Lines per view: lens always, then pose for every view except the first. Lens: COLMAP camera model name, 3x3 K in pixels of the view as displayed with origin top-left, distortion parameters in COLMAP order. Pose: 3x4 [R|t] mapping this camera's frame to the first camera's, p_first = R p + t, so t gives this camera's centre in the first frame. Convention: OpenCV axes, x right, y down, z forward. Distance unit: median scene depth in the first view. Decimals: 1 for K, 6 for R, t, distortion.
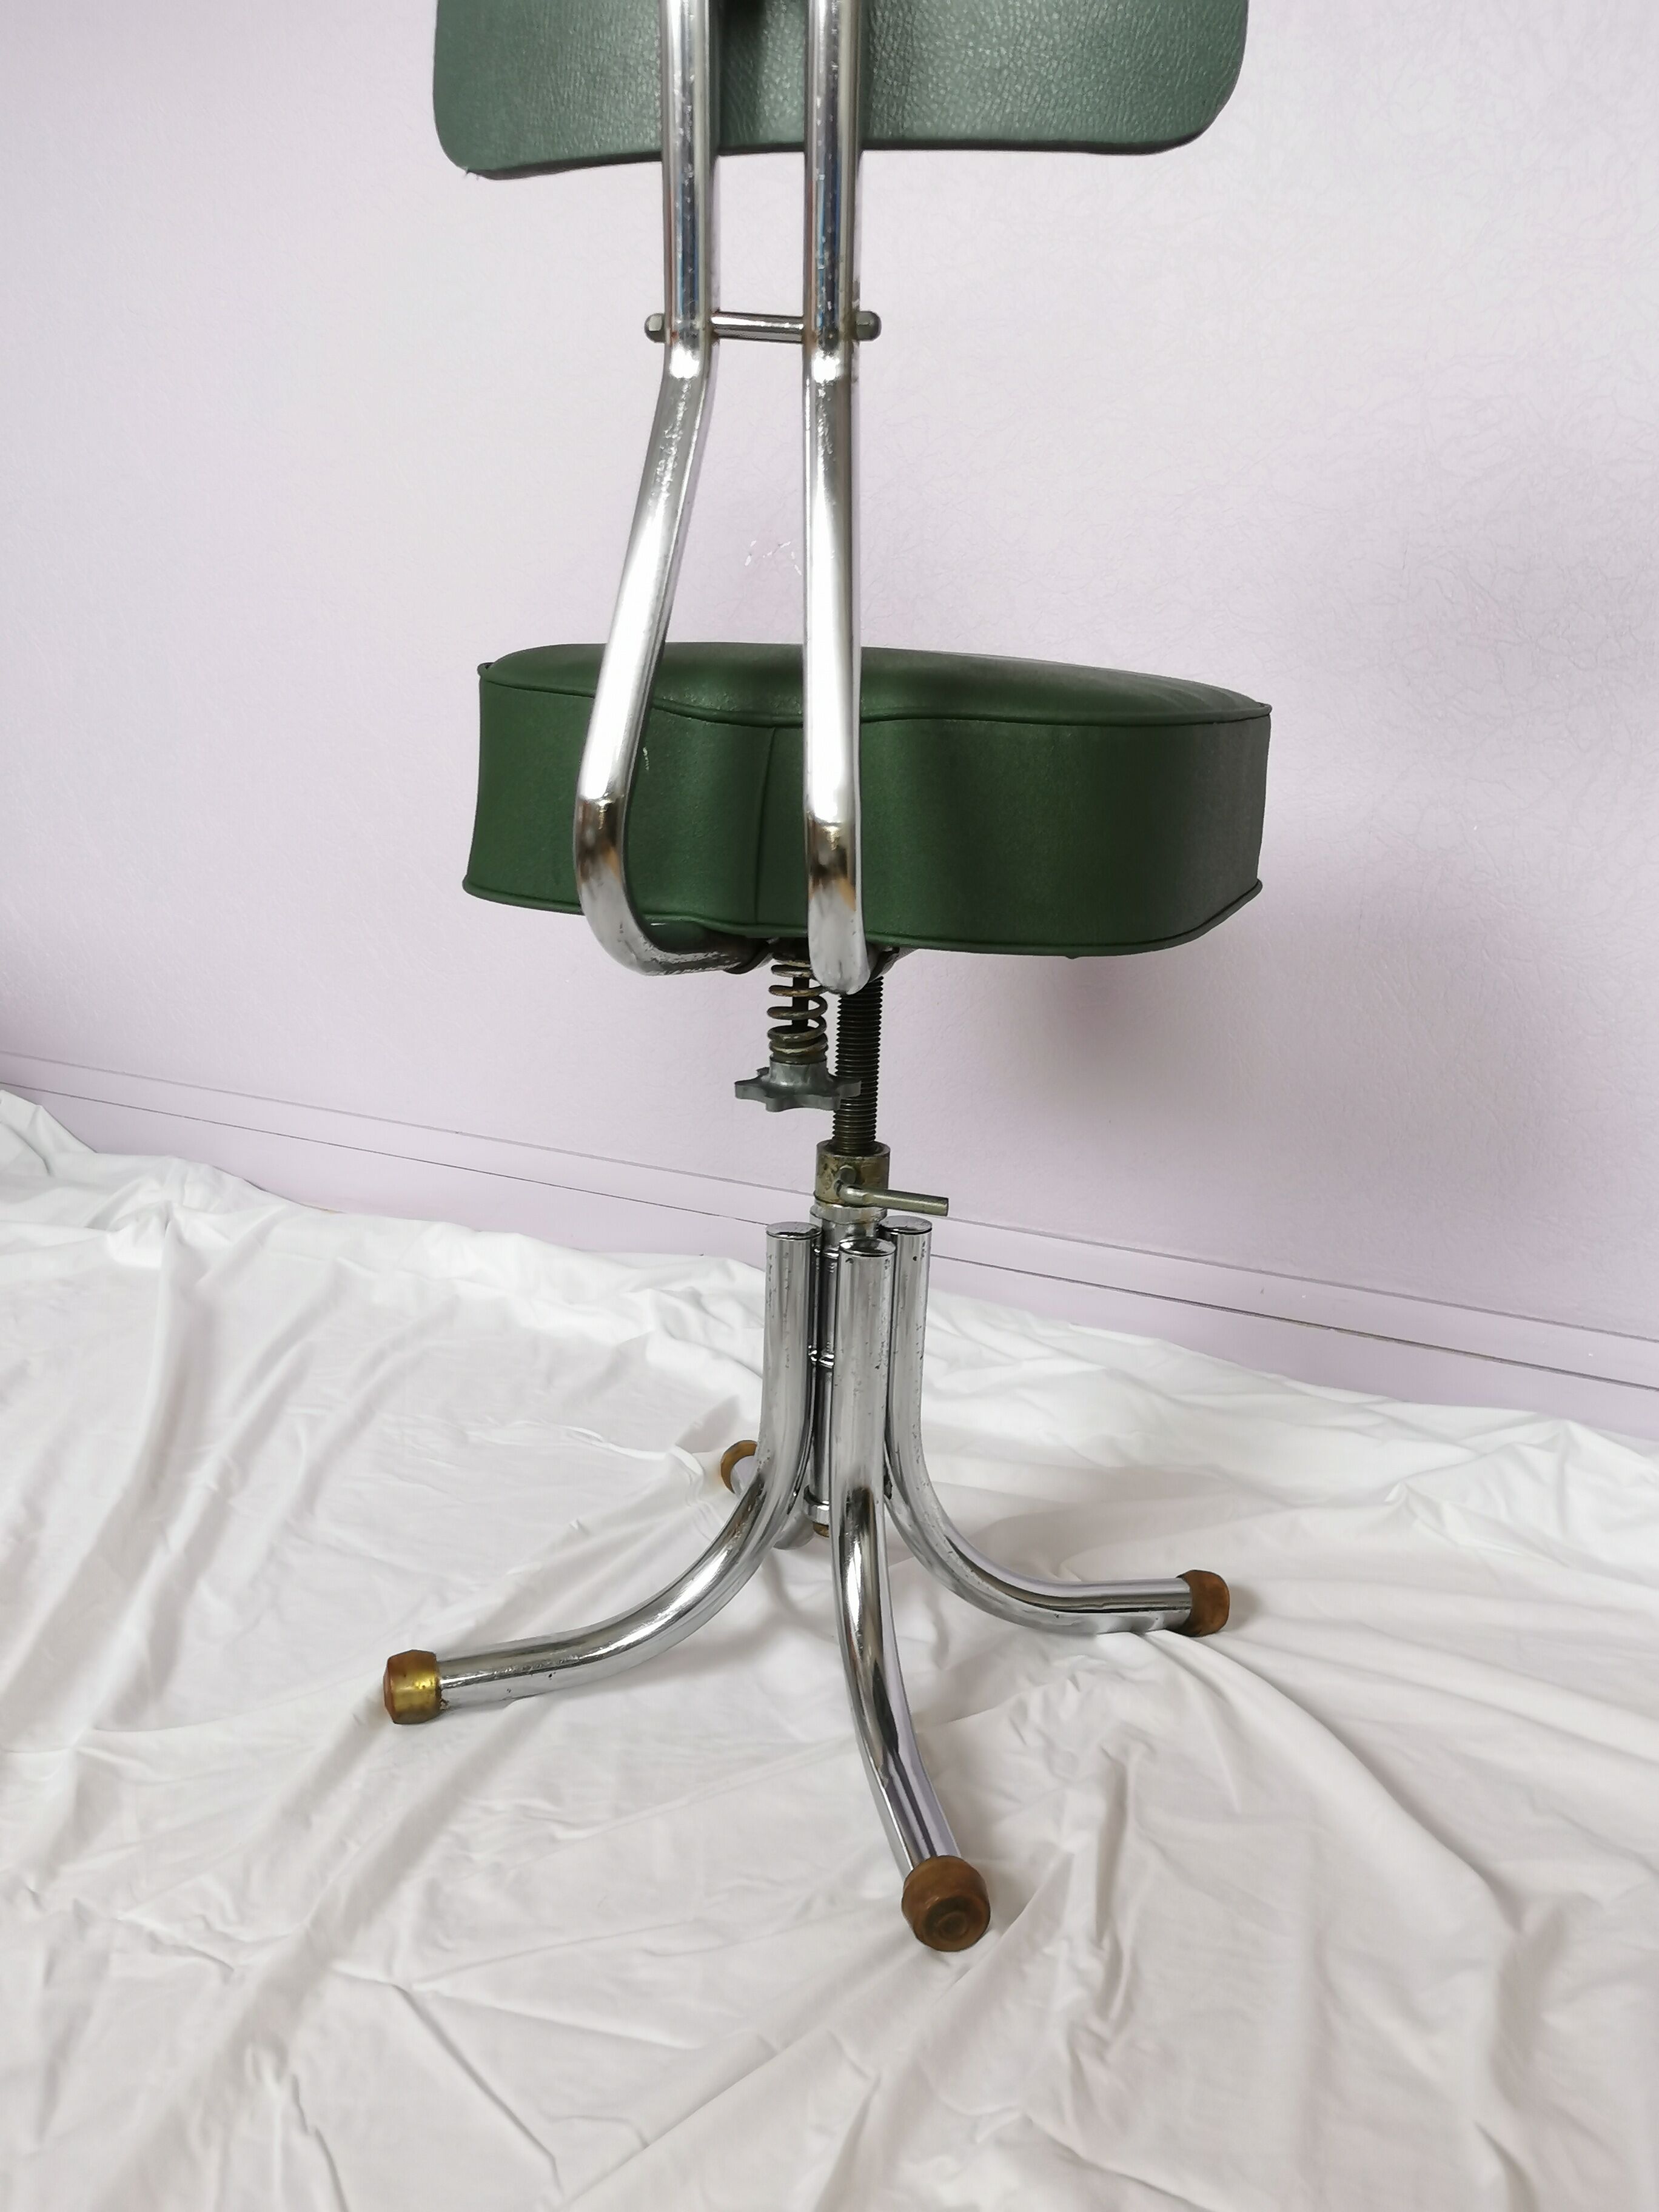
lens RADIAL K [[1801.0, 0, 814.9], [0, 1801.0, 1097.6], [0, 0, 1]] dist [0.052494, -0.045207]
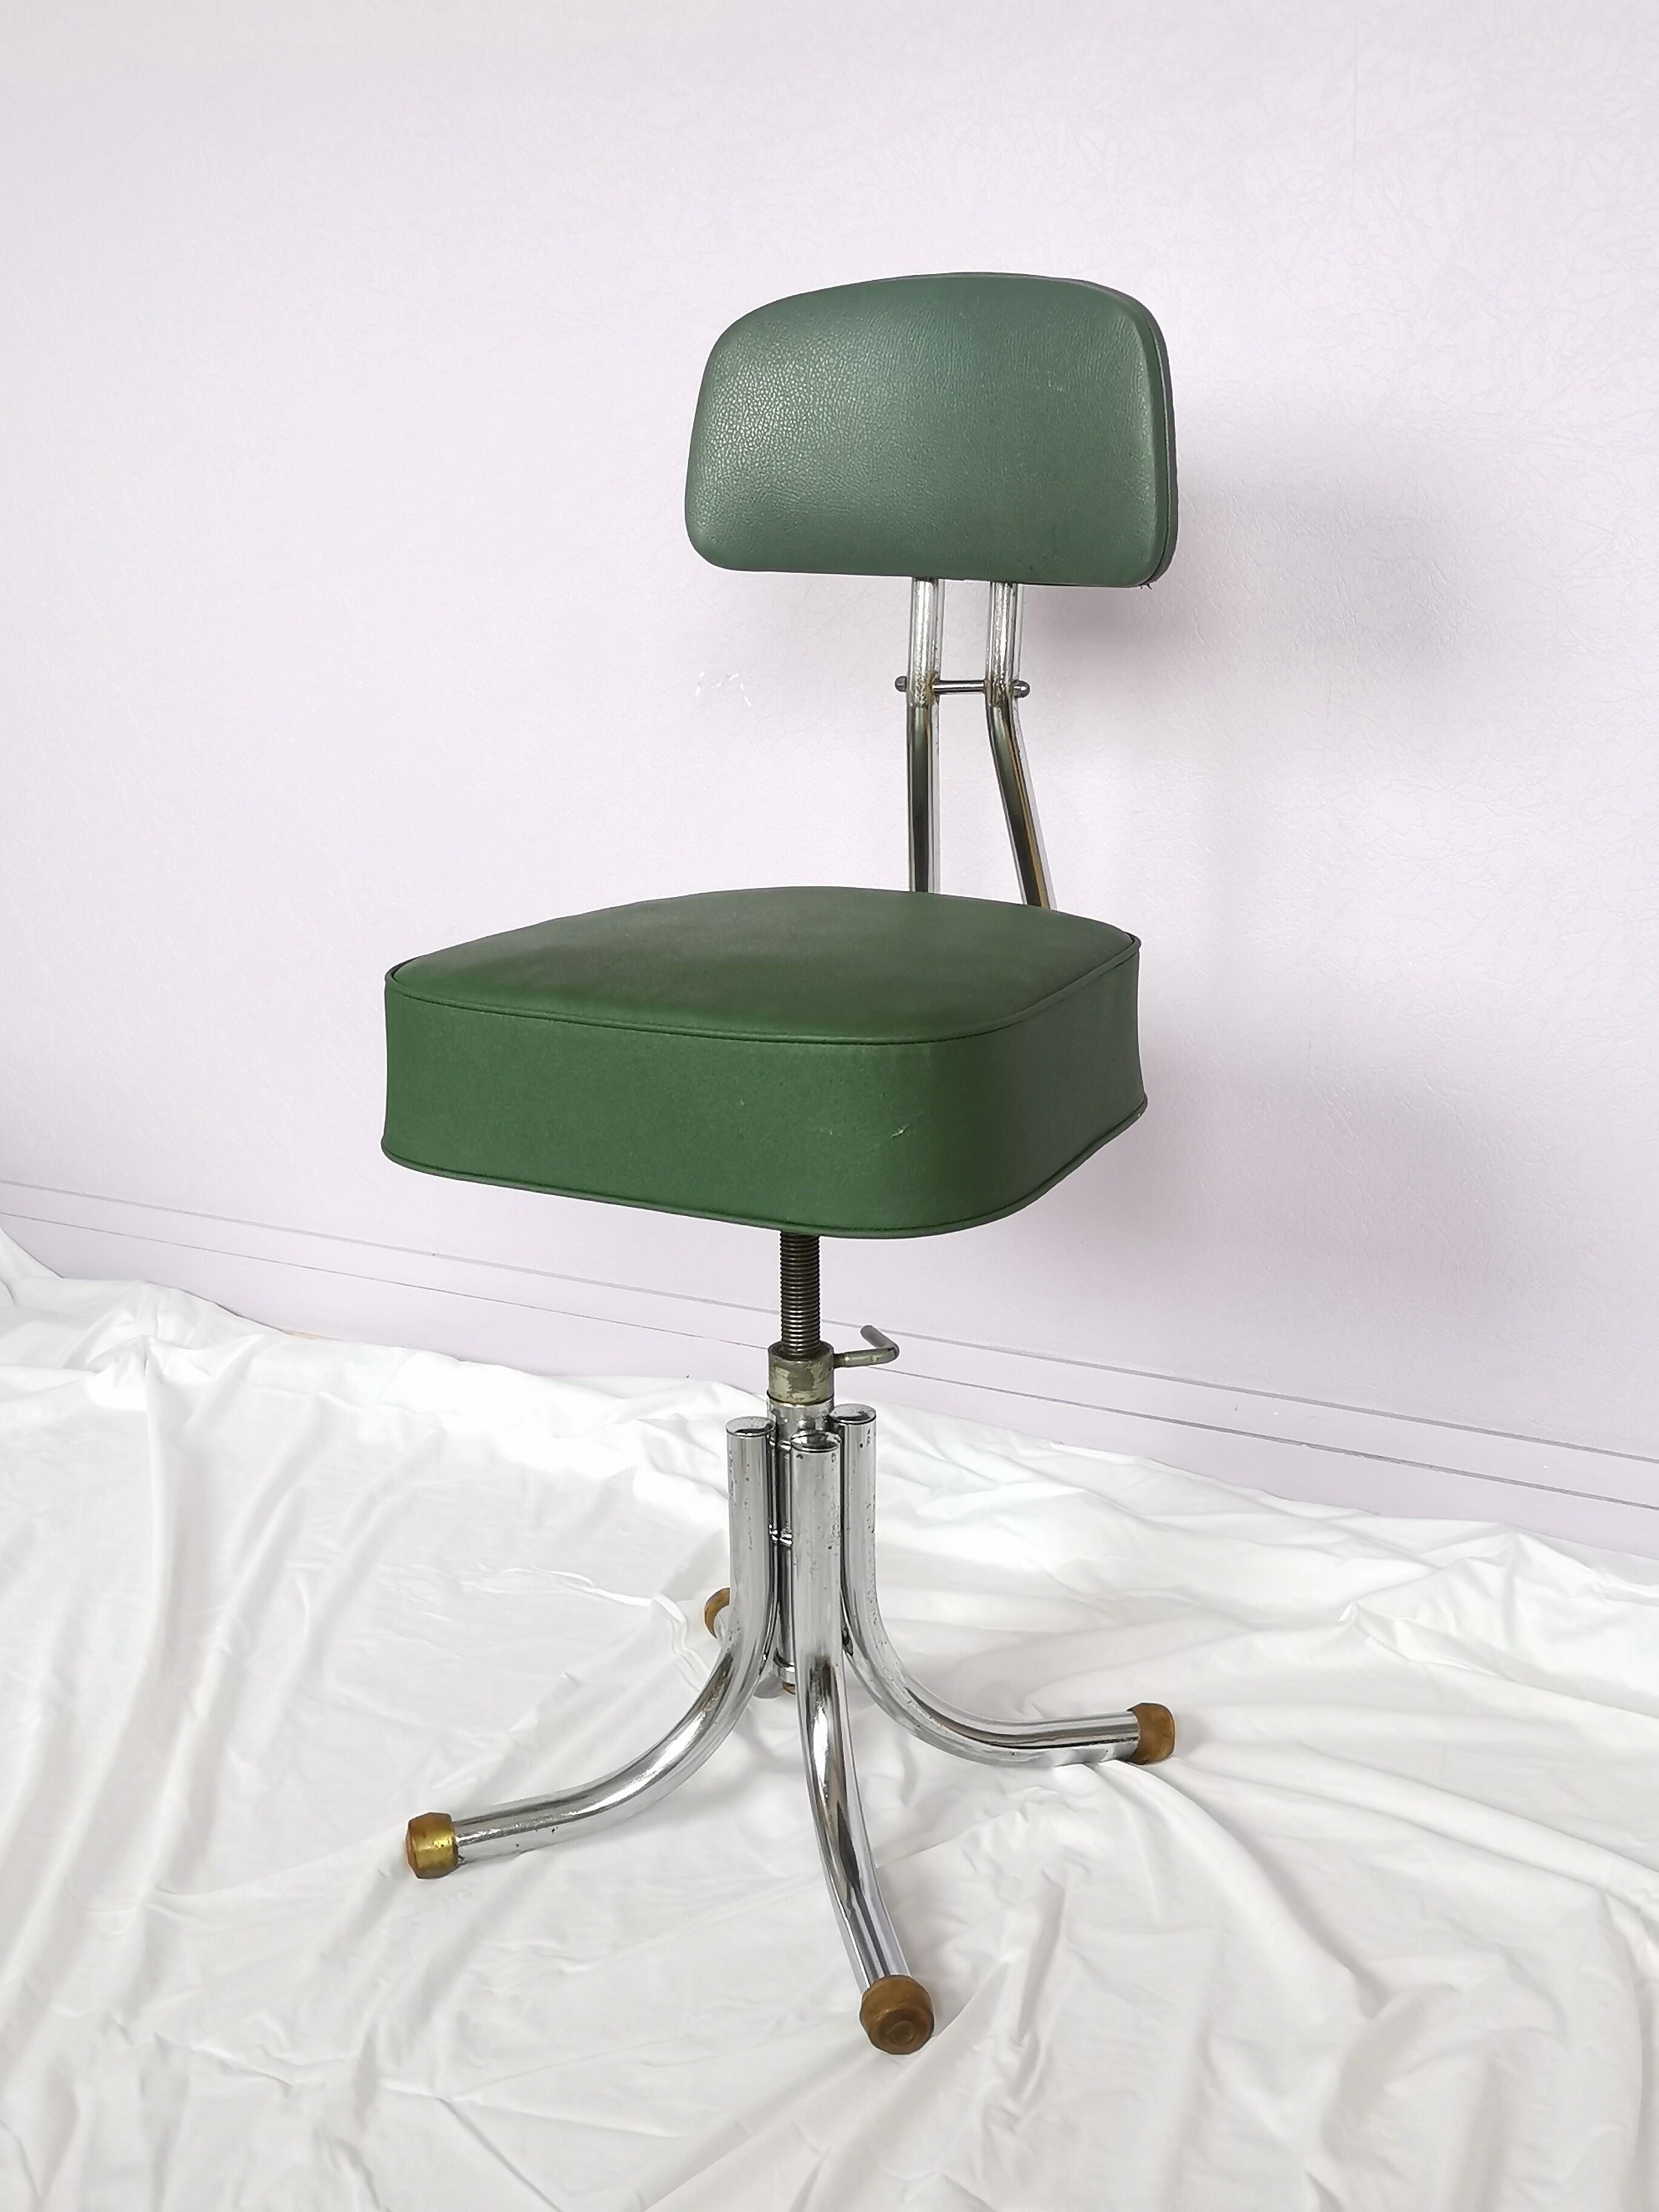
lens RADIAL K [[2300.0, 0, 807.5], [0, 2300.0, 1095.7], [0, 0, 1]] dist [0.030306, 0.000000]
pose [[0.998646, -0.045167, -0.025827, 0.055685], [0.046103, 0.998255, 0.036886, -0.142907], [0.024116, -0.038027, 0.998986, -0.326240]]
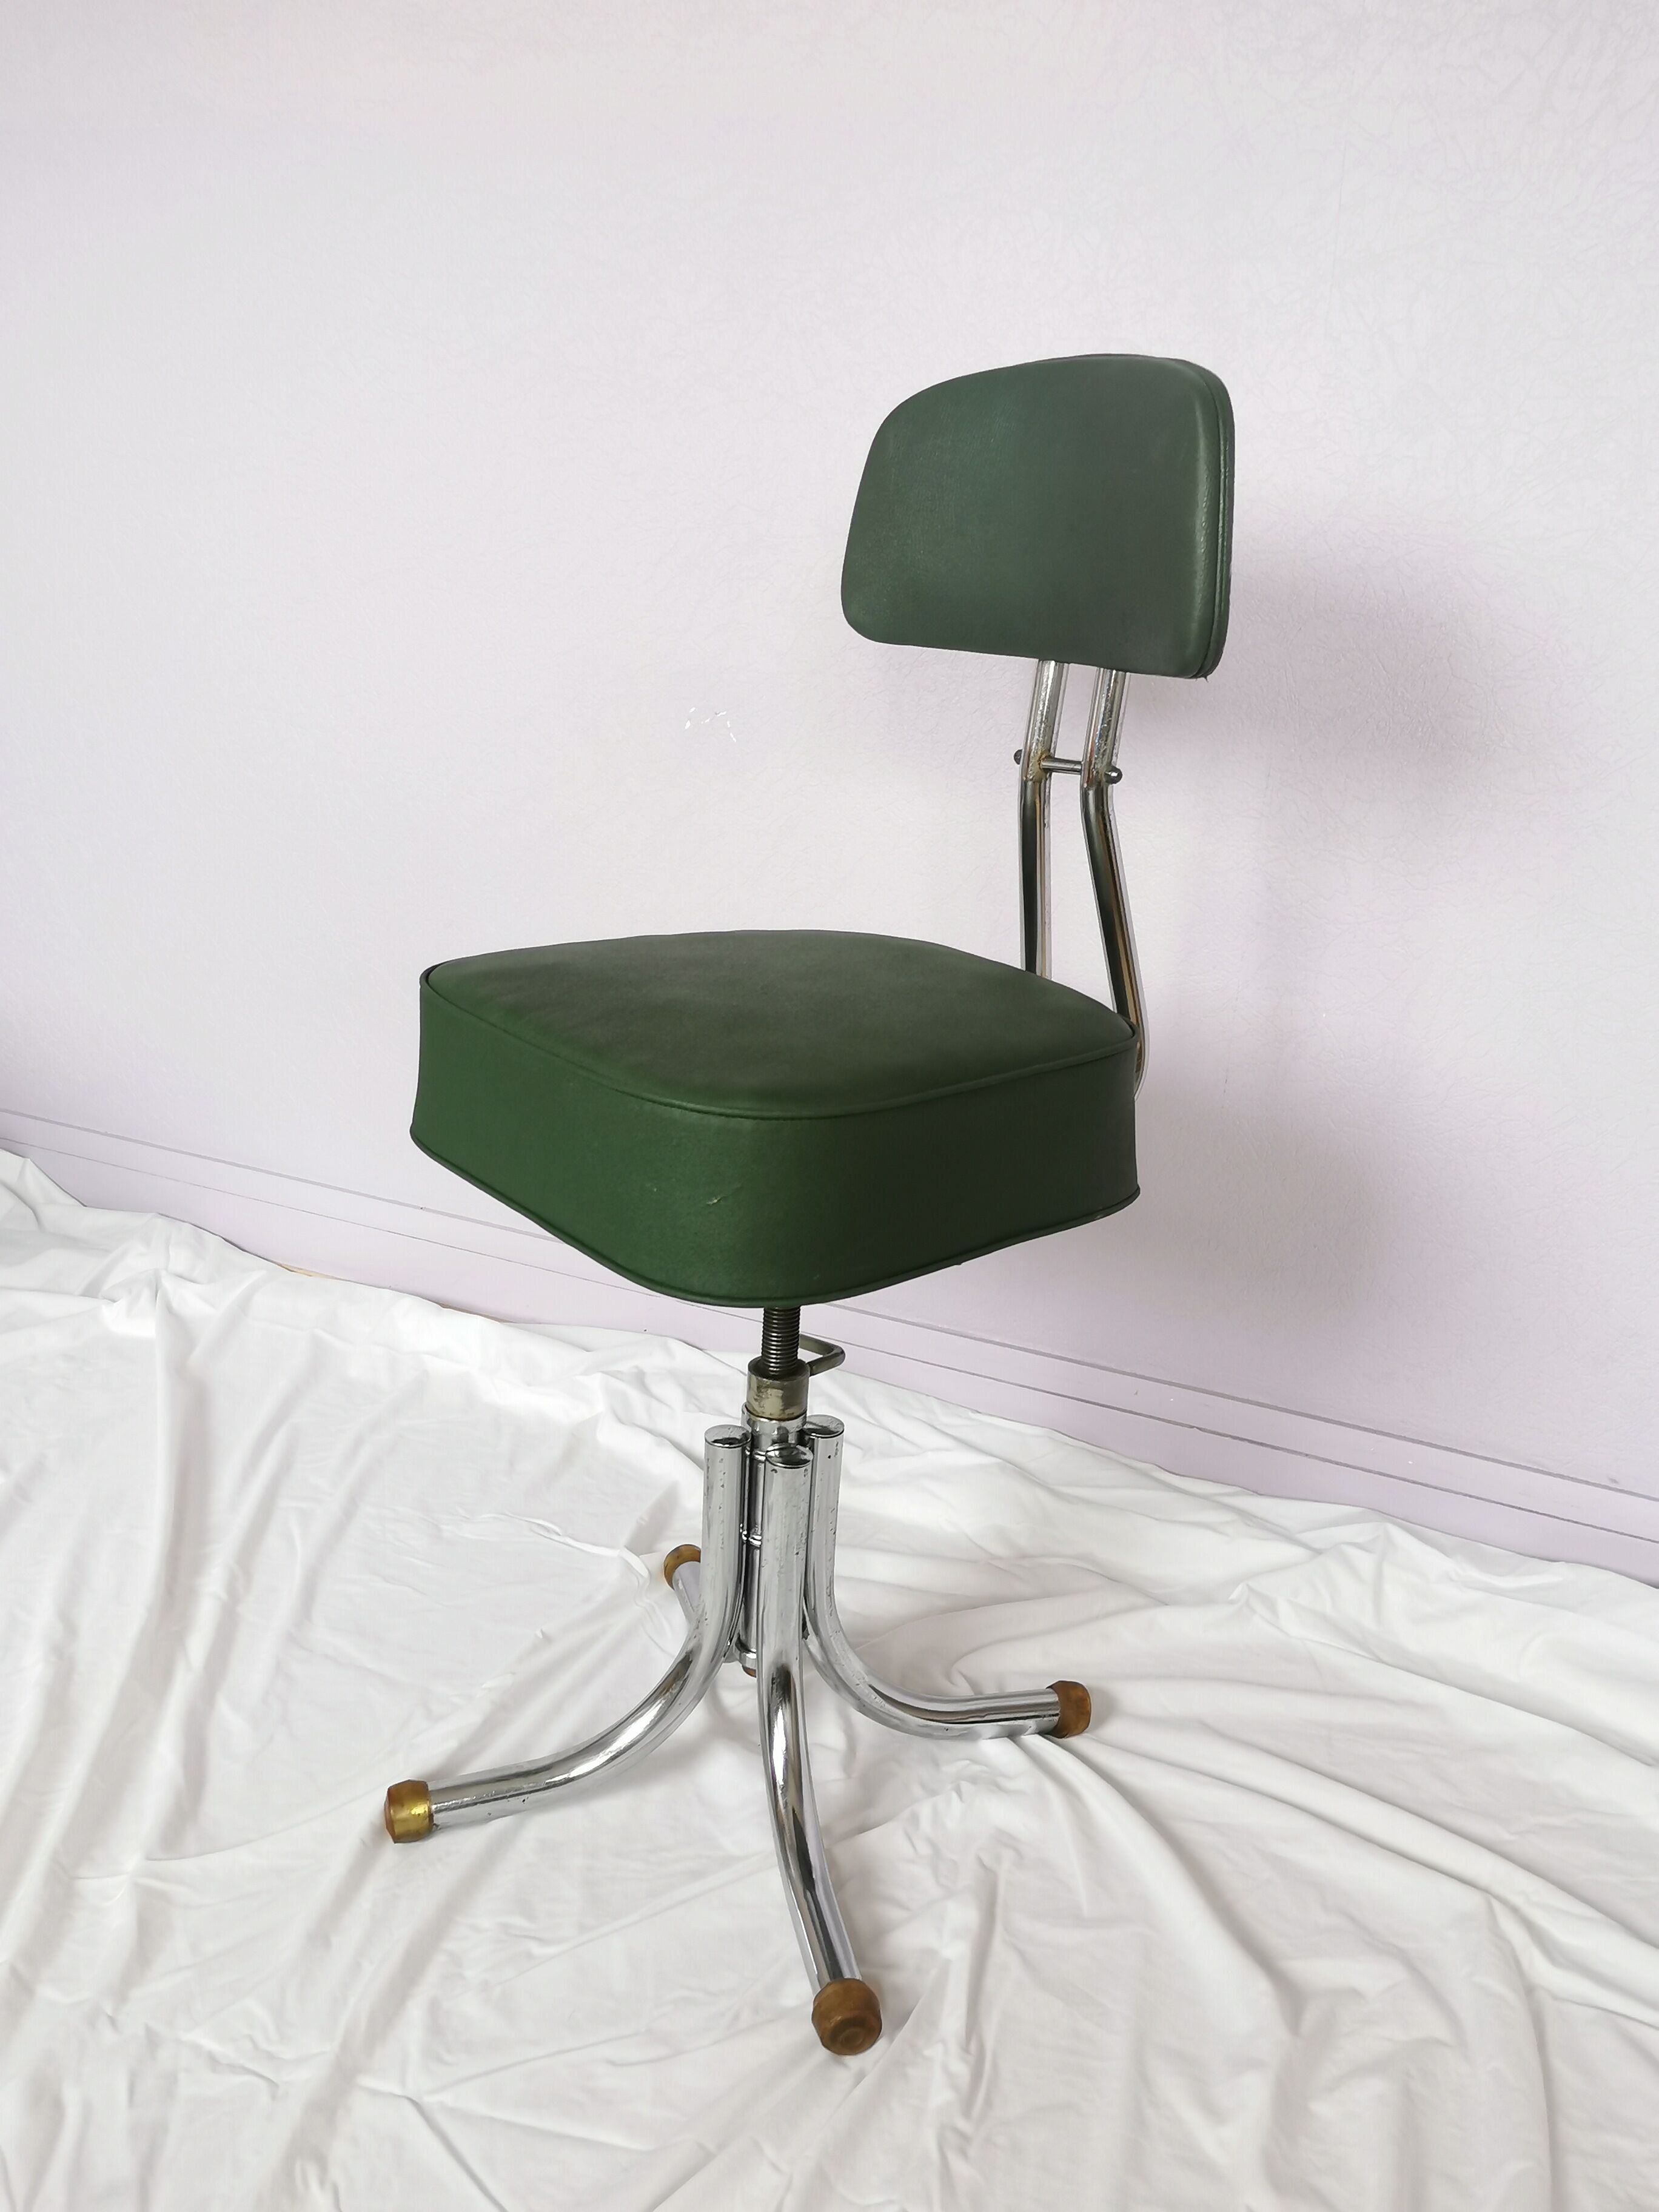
lens RADIAL K [[1801.0, 0, 809.6], [0, 1801.0, 1086.9], [0, 0, 1]] dist [0.052494, -0.045207]
pose [[0.999442, 0.003302, 0.033236, 0.001749], [-0.005984, 0.996704, 0.080904, -0.200939], [-0.032859, -0.081058, 0.996168, -0.134752]]
